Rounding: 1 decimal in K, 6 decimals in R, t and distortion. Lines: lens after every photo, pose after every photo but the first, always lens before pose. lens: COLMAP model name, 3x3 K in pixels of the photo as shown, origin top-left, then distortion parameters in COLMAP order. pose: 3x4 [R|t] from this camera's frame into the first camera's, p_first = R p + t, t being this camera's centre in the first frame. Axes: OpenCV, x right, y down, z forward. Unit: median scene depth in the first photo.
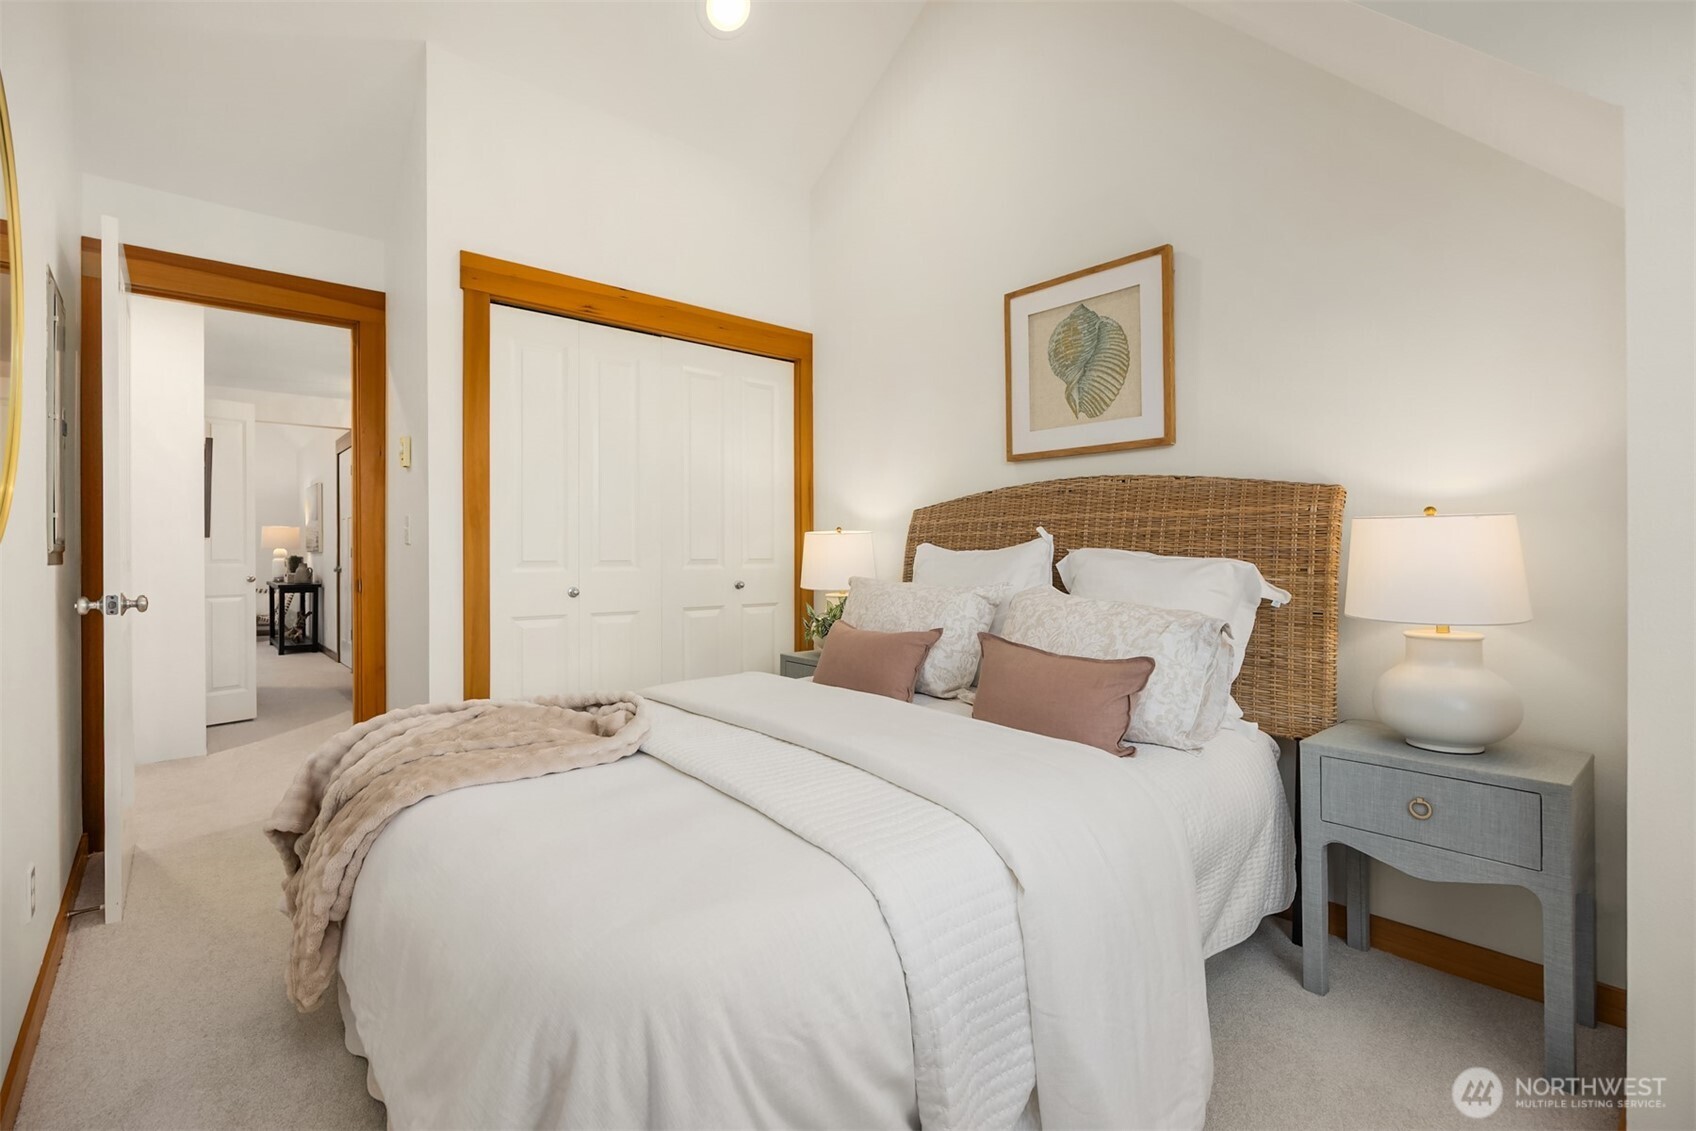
lens RADIAL K [[815.0, 0, 848.0], [0, 815.0, 565.5], [0, 0, 1]] dist [-0.013703, 0.000409]
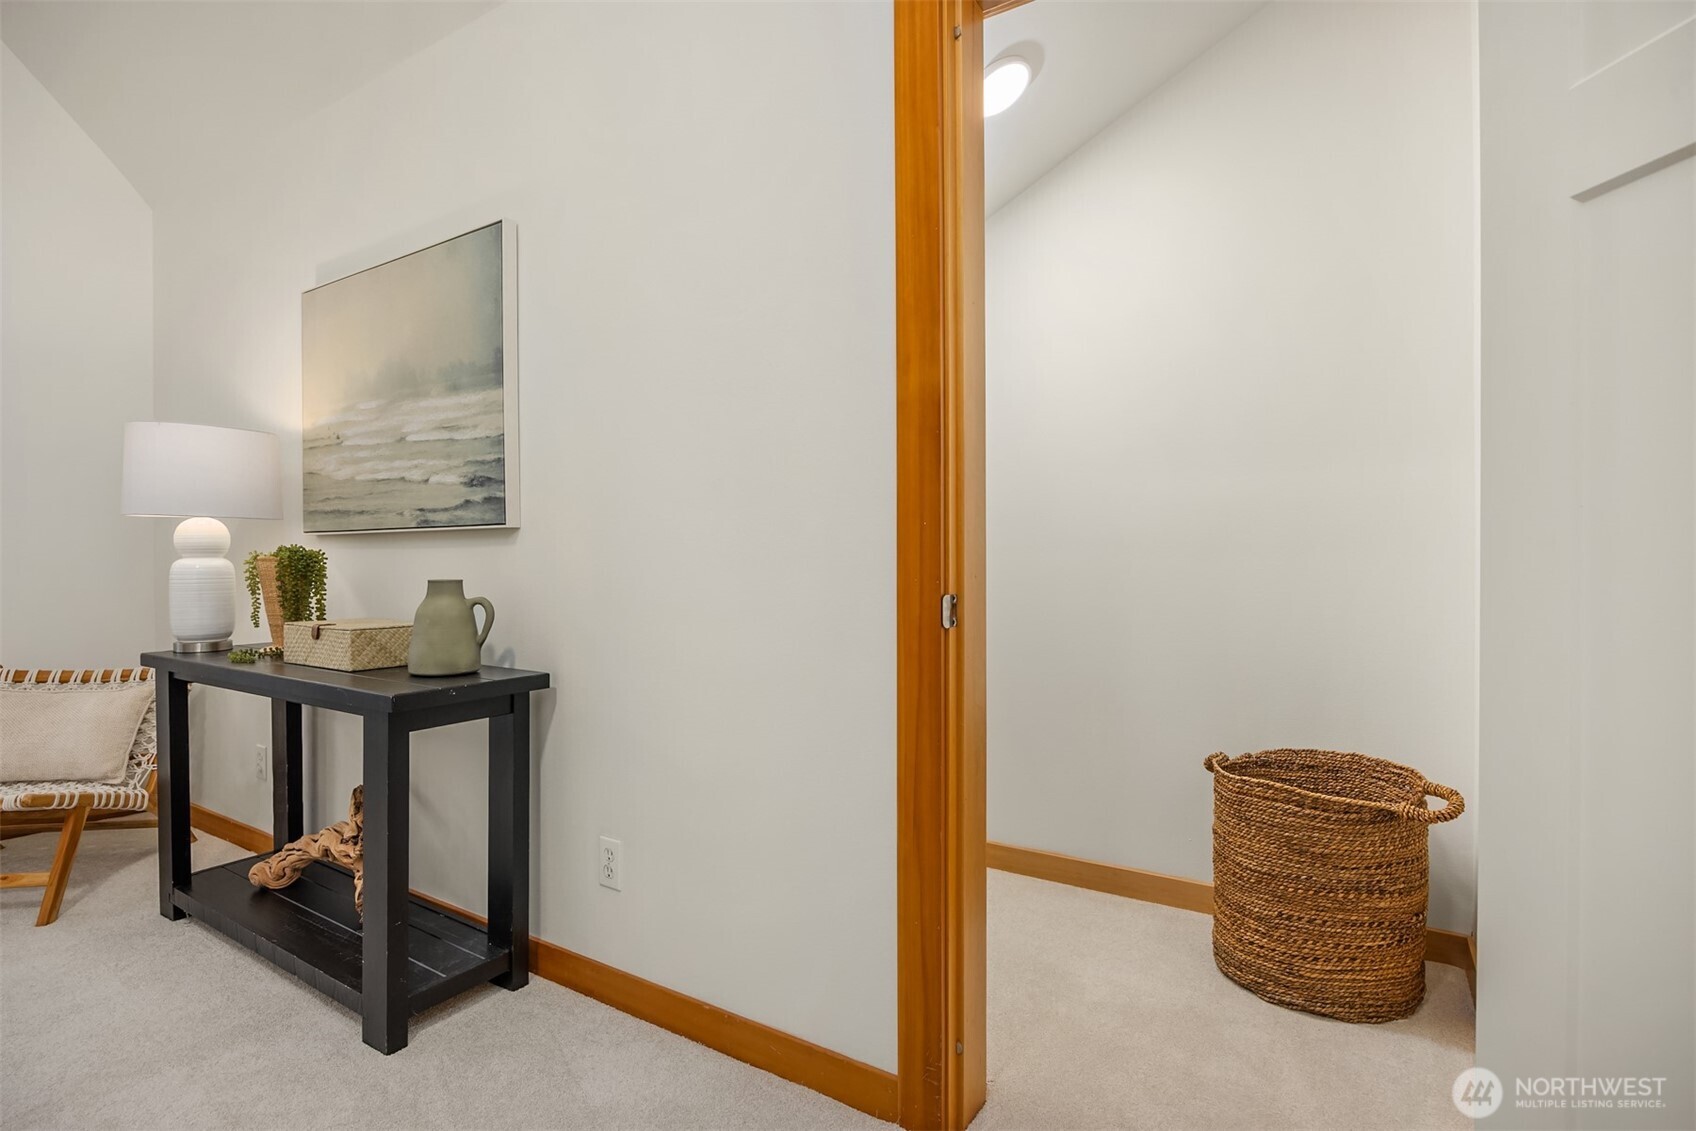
lens RADIAL K [[831.0, 0, 842.5], [0, 831.0, 565.2], [0, 0, 1]] dist [-0.017124, 0.000147]
pose [[0.953832, 0.005329, 0.300295, -0.605475], [-0.001673, 0.999921, -0.012433, -0.004126], [-0.300337, 0.011357, 0.953765, 0.719215]]
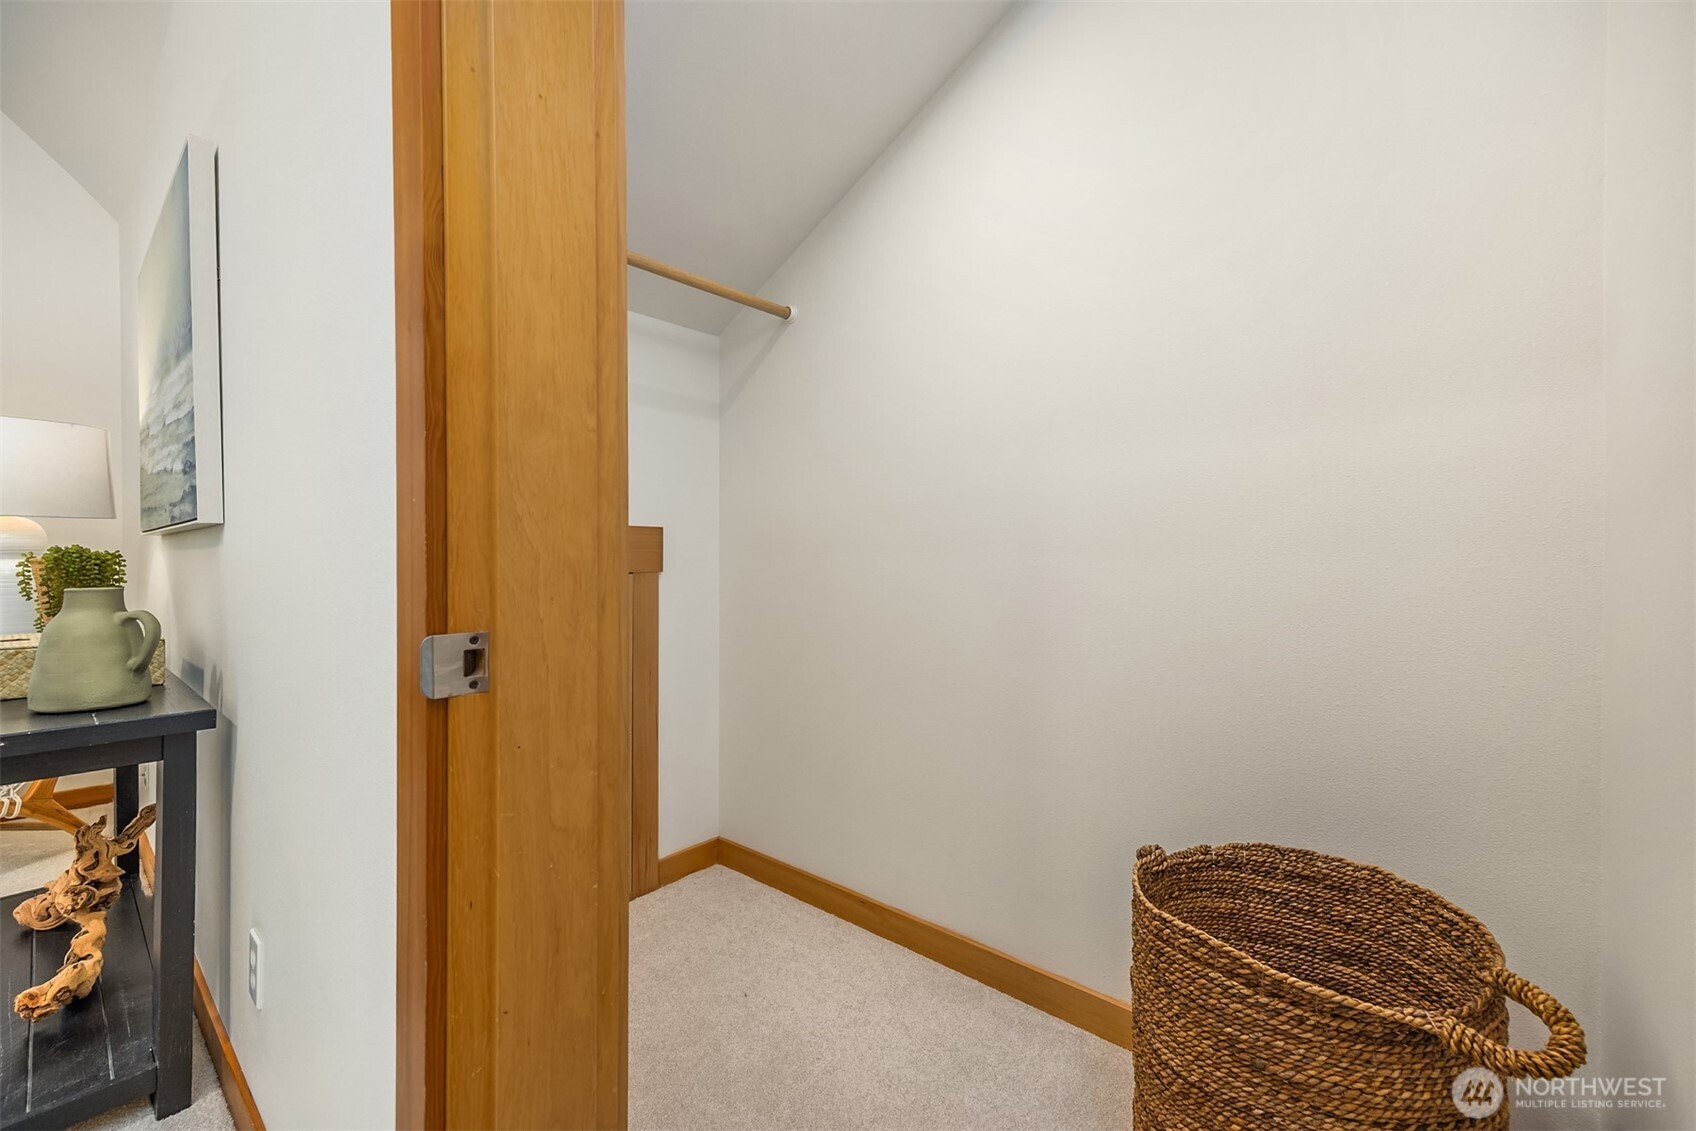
lens RADIAL K [[699.7, 0, 835.4], [0, 699.7, 564.9], [0, 0, 1]] dist [0.000601, -0.000194]
pose [[0.989771, 0.003980, 0.142611, -0.511157], [-0.002892, 0.999965, -0.007832, -0.006976], [-0.142638, 0.007339, 0.989748, 0.787987]]
